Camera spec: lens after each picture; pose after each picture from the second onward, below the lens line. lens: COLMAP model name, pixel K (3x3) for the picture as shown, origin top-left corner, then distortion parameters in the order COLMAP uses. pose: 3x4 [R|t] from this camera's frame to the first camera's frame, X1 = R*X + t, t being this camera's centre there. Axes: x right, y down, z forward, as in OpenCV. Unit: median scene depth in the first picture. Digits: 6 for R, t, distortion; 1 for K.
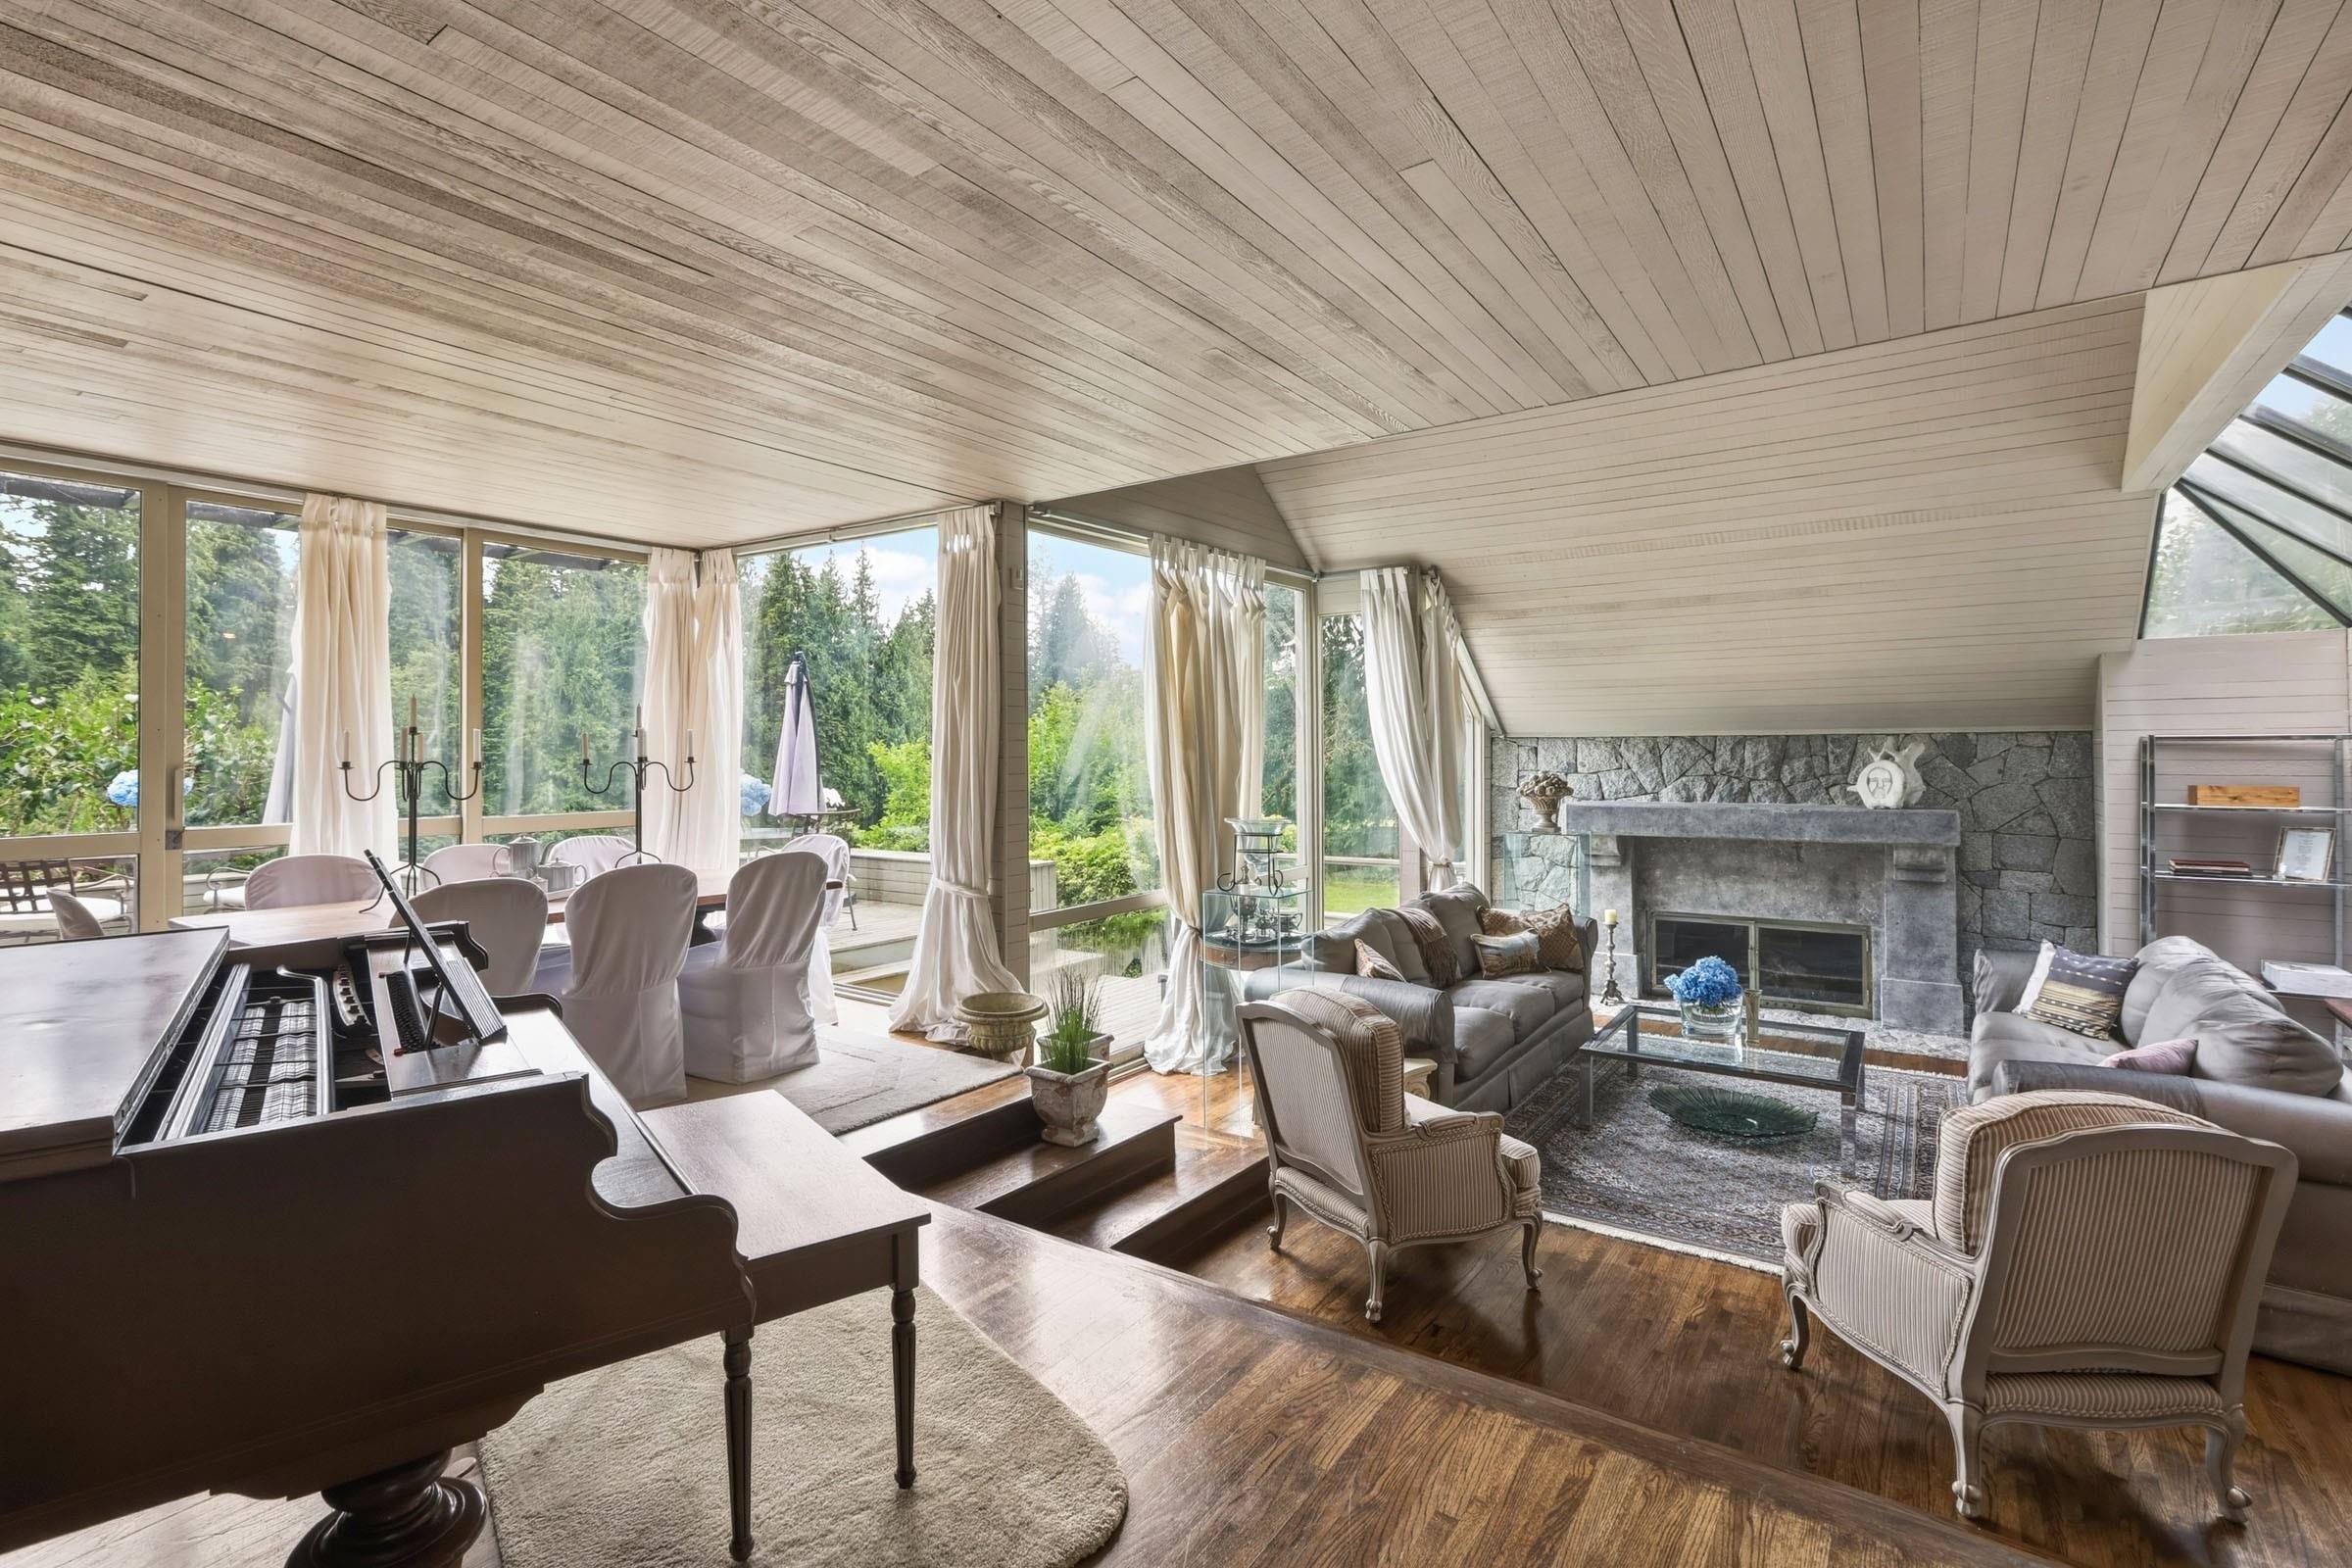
lens RADIAL K [[1100.8, 0, 1129.9], [0, 1100.8, 744.2], [0, 0, 1]] dist [-0.041323, 0.020959]
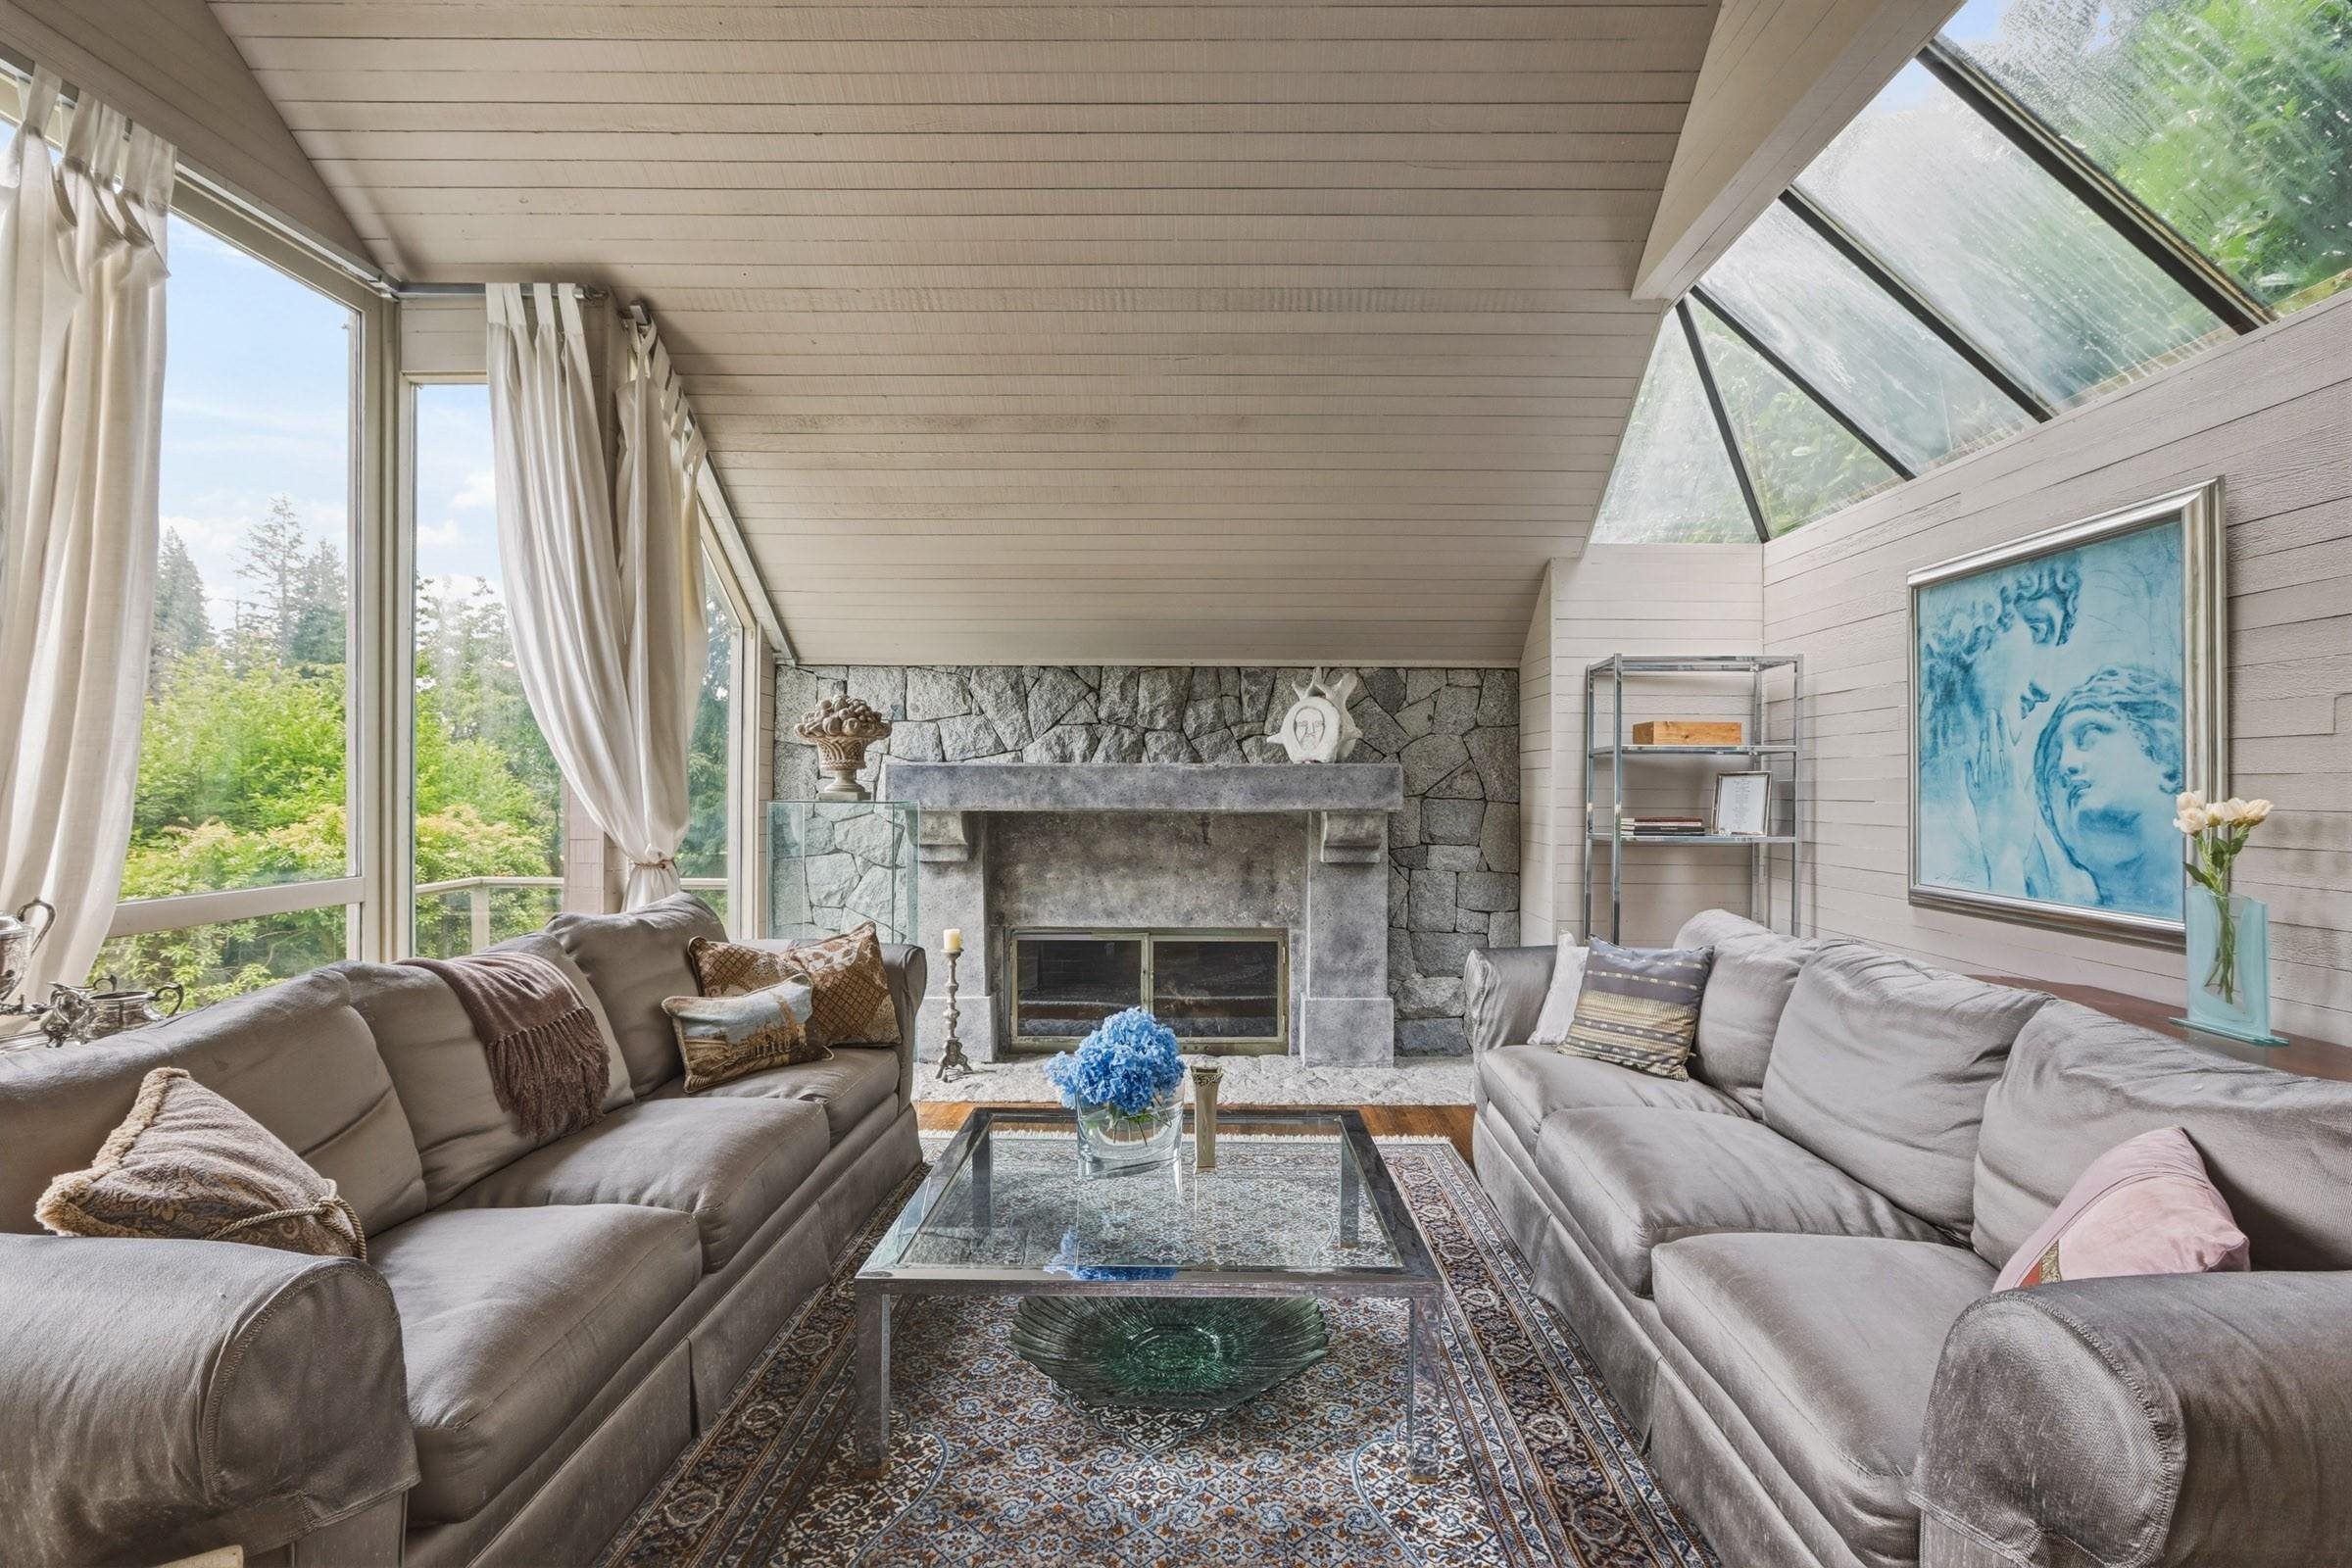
lens RADIAL K [[1110.1, 0, 1205.3], [0, 1110.1, 778.0], [0, 0, 1]] dist [-0.029052, 0.000288]
pose [[0.811569, 0.010207, 0.584168, 0.212959], [-0.012553, 0.999921, -0.000031, 0.072131], [-0.584122, -0.007308, 0.811633, 0.457646]]
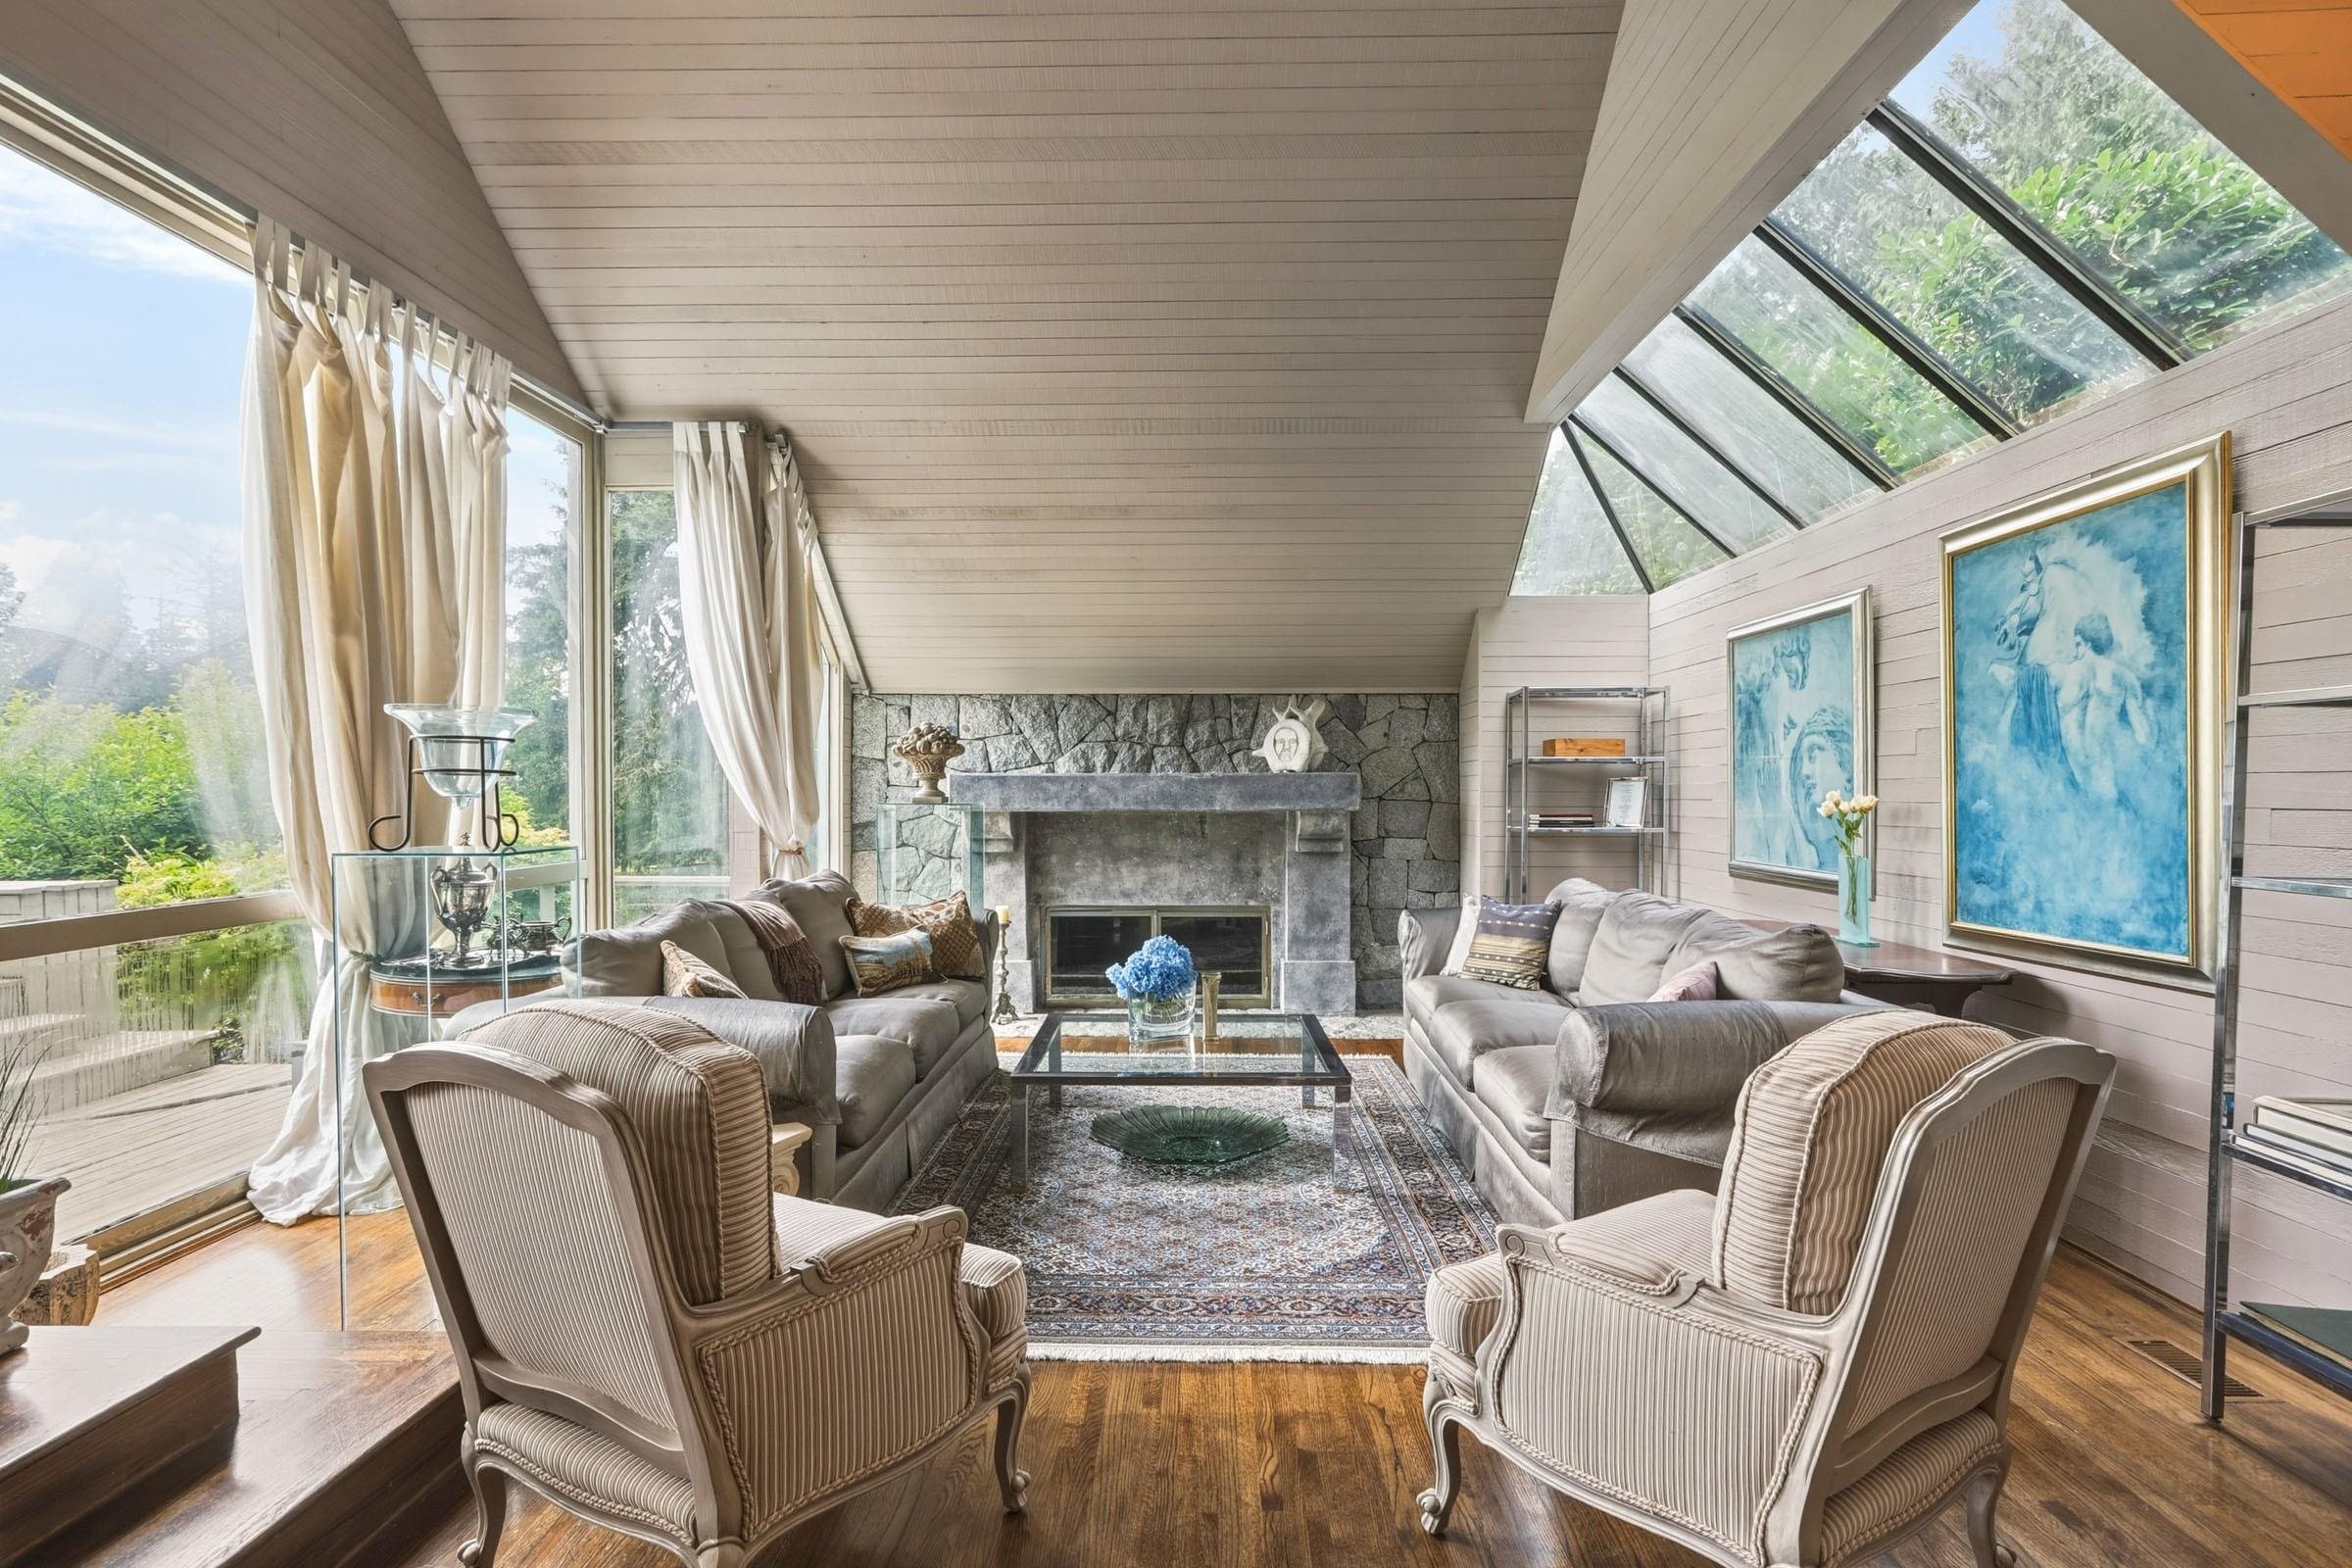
lens RADIAL K [[1185.0, 0, 1171.5], [0, 1185.0, 815.2], [0, 0, 1]] dist [-0.027757, 0.000715]
pose [[0.821349, -0.008713, 0.570359, 0.054494], [-0.007522, 0.999631, 0.026102, 0.071977], [-0.570376, -0.025729, 0.820981, 0.254366]]
